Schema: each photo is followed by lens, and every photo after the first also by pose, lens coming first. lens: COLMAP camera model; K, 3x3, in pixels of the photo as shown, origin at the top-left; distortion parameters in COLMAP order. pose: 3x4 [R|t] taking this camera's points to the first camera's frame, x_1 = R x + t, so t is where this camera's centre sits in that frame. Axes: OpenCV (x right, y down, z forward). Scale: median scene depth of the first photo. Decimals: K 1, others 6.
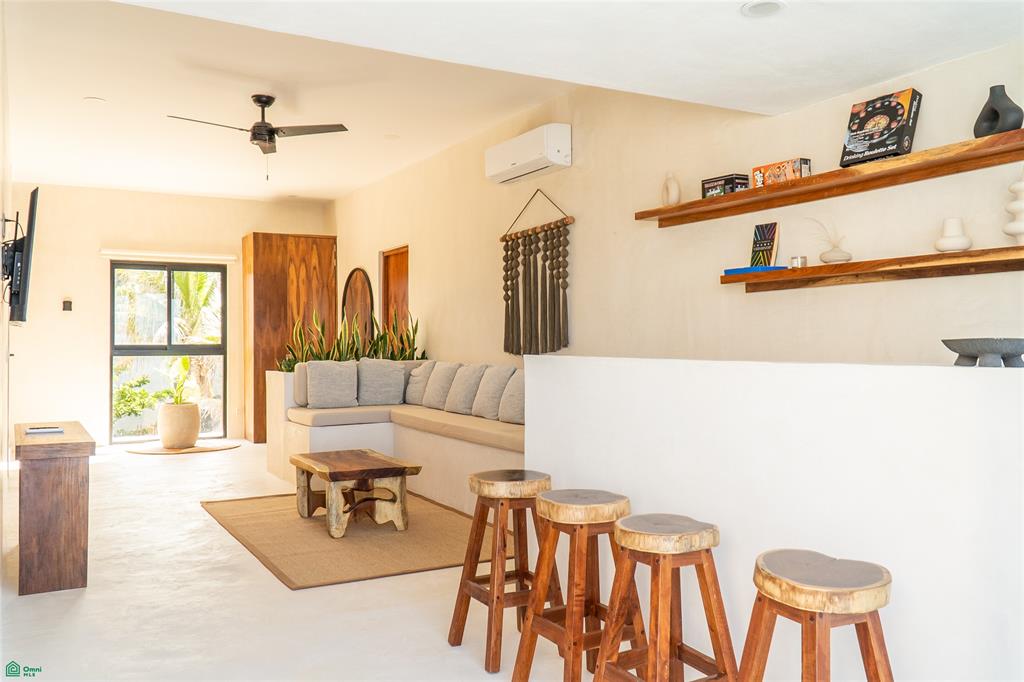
lens RADIAL K [[860.9, 0, 512.0], [0, 860.9, 341.0], [0, 0, 1]] dist [-0.004641, -0.003770]
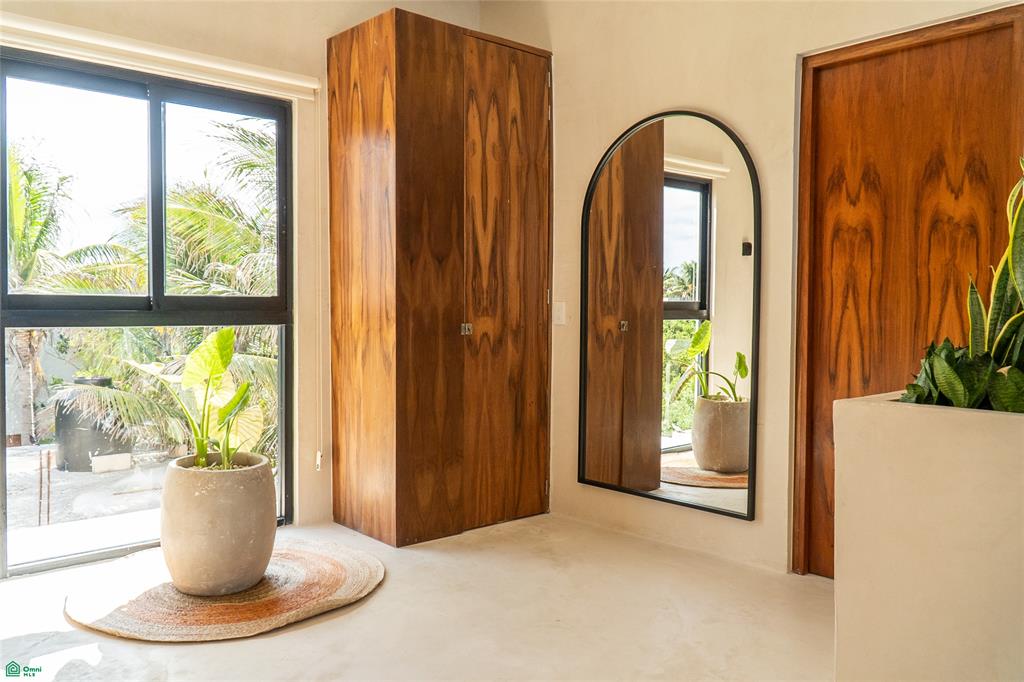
lens RADIAL K [[814.5, 0, 512.0], [0, 814.5, 341.0], [0, 0, 1]] dist [0.002820, 0.001657]
pose [[0.970951, -0.001246, 0.239277, -0.334957], [-0.008975, 0.999093, 0.041623, 0.007650], [-0.239112, -0.042561, 0.970059, 0.620967]]
